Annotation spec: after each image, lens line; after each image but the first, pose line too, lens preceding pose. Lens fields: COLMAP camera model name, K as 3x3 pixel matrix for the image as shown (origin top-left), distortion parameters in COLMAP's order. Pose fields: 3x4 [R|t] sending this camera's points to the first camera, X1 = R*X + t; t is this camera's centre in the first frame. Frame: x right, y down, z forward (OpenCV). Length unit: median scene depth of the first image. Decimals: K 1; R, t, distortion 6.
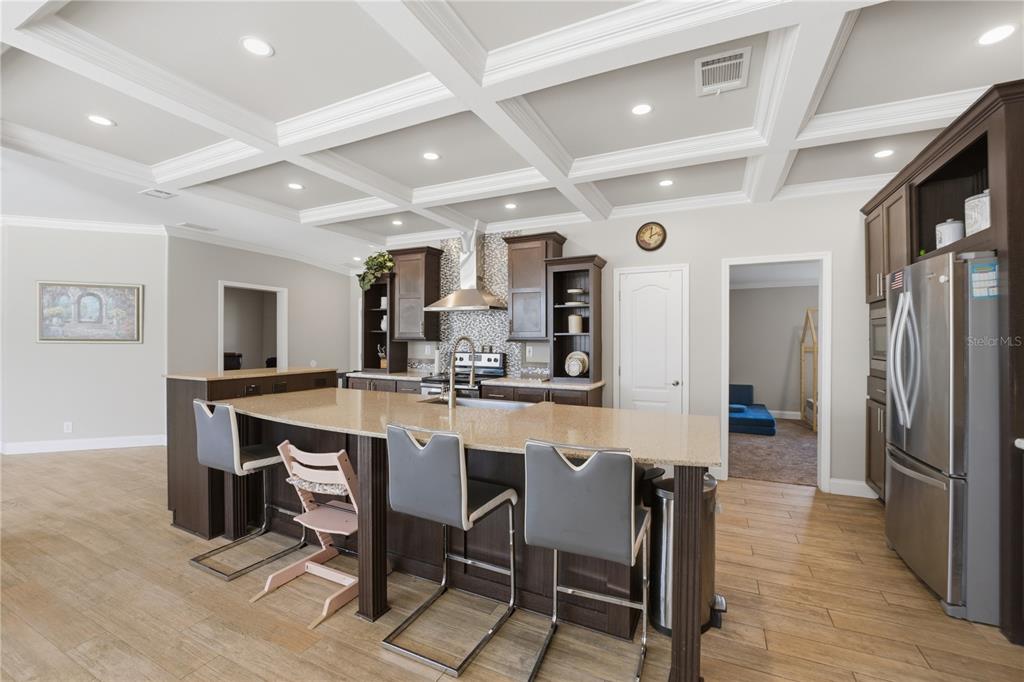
lens RADIAL K [[425.8, 0, 510.2], [0, 425.8, 340.4], [0, 0, 1]] dist [-0.027282, 0.002398]
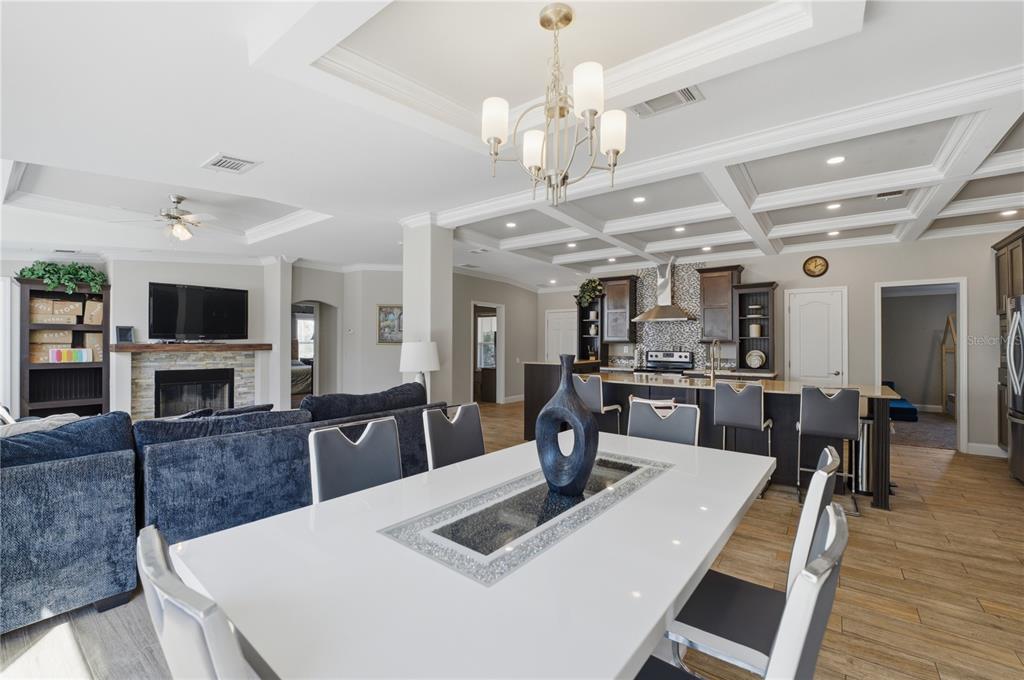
lens RADIAL K [[425.8, 0, 511.7], [0, 425.8, 340.0], [0, 0, 1]] dist [-0.027282, 0.002398]
pose [[0.980456, -0.002052, -0.196730, -0.330962], [0.000308, 0.999960, -0.008898, 0.004150], [0.196740, 0.008663, 0.980417, -0.474759]]
